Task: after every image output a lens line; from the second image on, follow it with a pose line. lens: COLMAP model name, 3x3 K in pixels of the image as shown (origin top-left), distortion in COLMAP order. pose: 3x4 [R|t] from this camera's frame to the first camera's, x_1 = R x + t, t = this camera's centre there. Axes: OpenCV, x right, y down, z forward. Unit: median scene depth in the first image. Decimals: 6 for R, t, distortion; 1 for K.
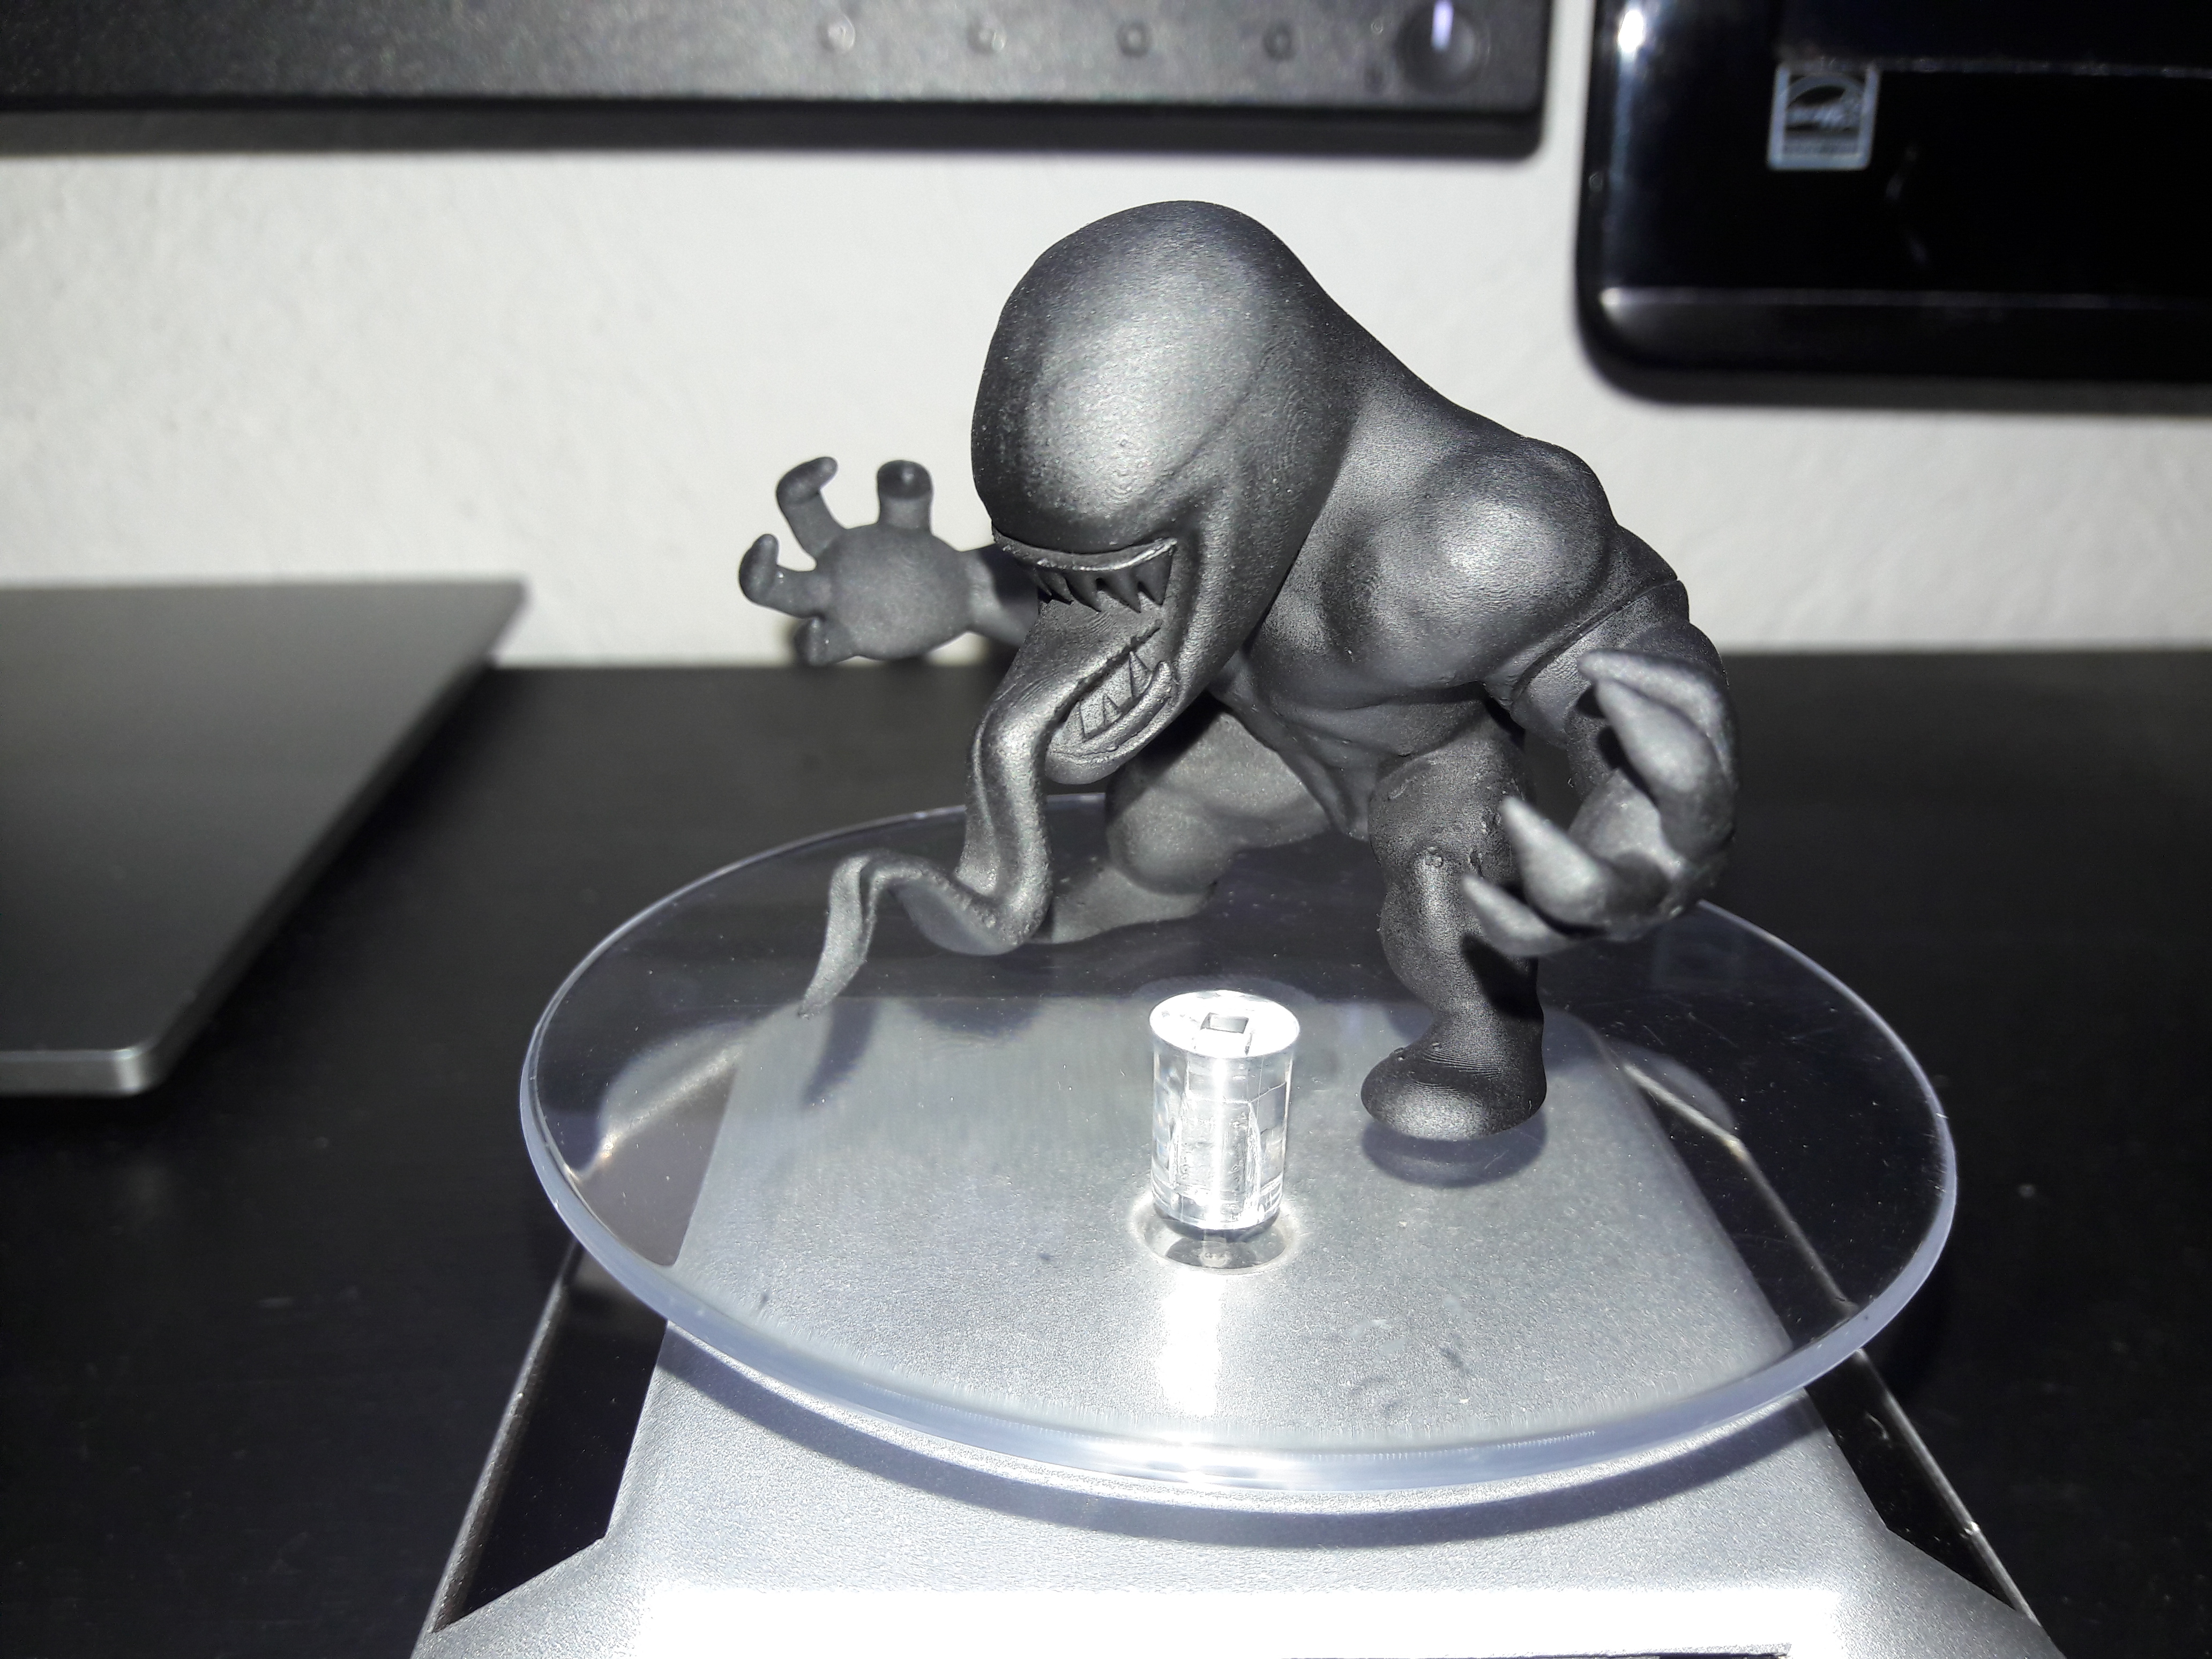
lens RADIAL K [[1990.3, 0, 1105.4], [0, 1990.3, 836.5], [0, 0, 1]] dist [0.009648, -0.040085]
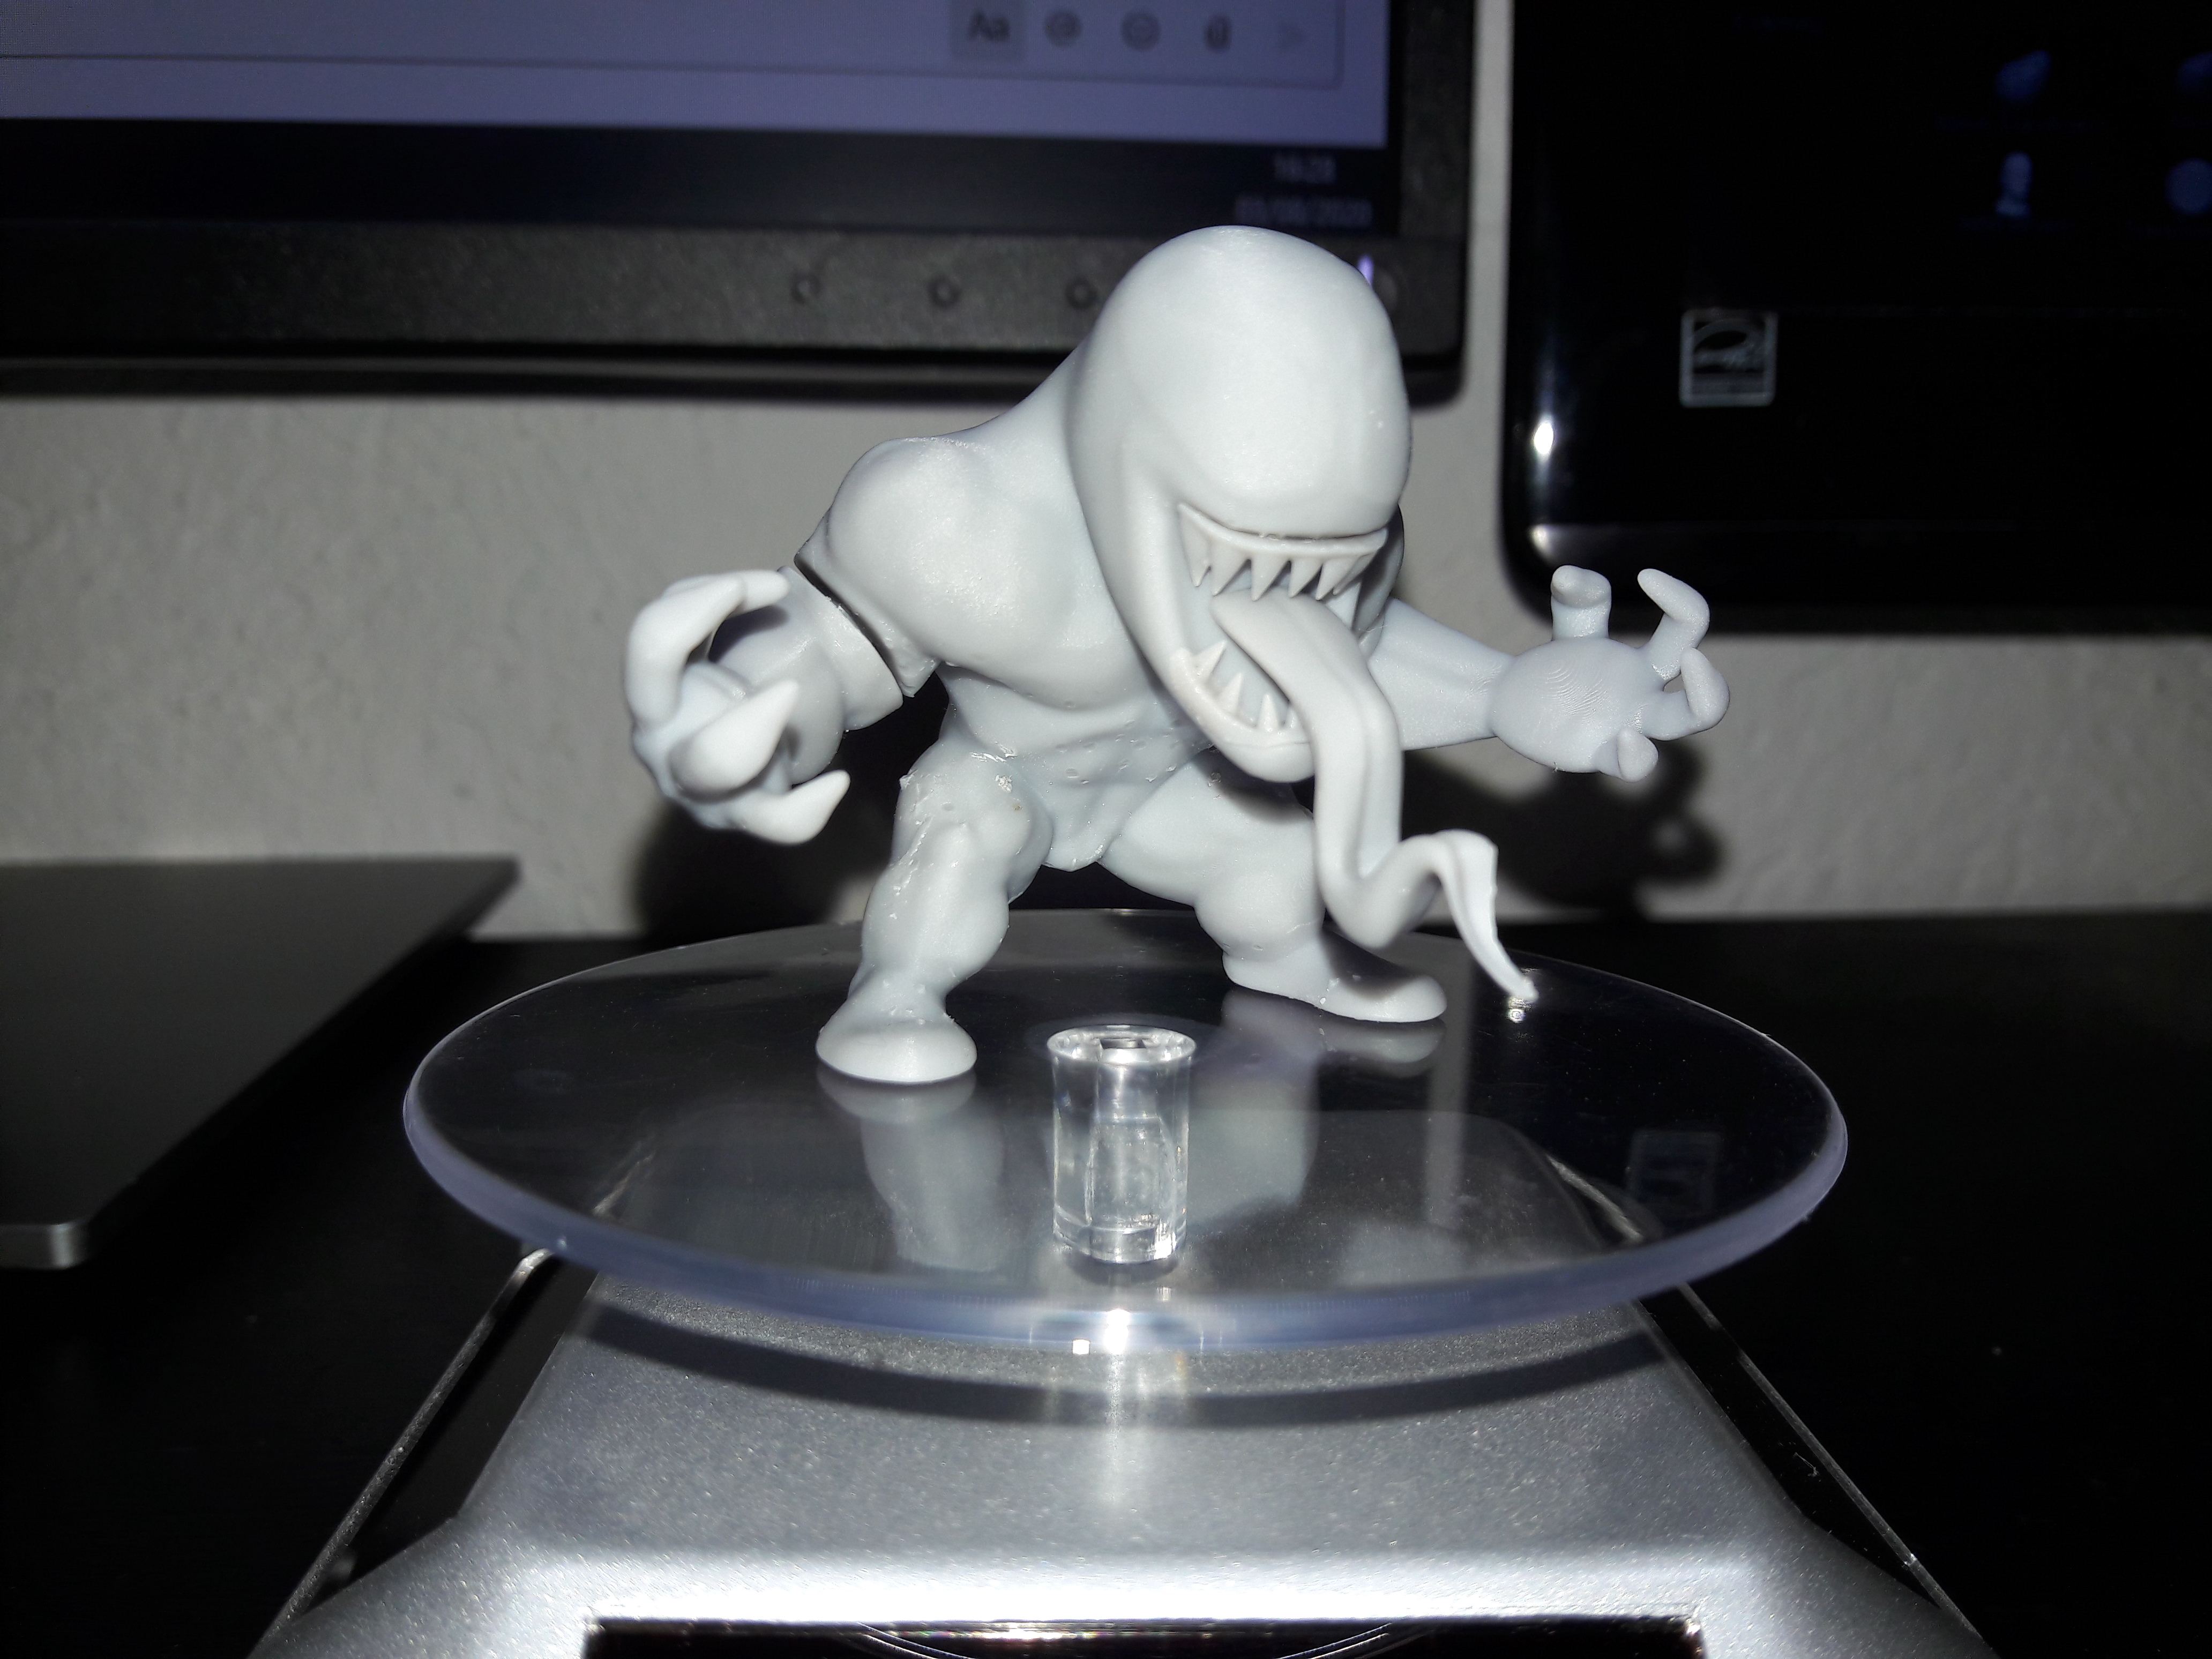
lens RADIAL K [[1990.3, 0, 1105.5], [0, 1990.3, 838.0], [0, 0, 1]] dist [0.009648, -0.040085]
pose [[0.999928, -0.007229, -0.009616, 0.033838], [0.005124, 0.979121, -0.203213, 0.106256], [0.010885, 0.203149, 0.979087, -0.001026]]
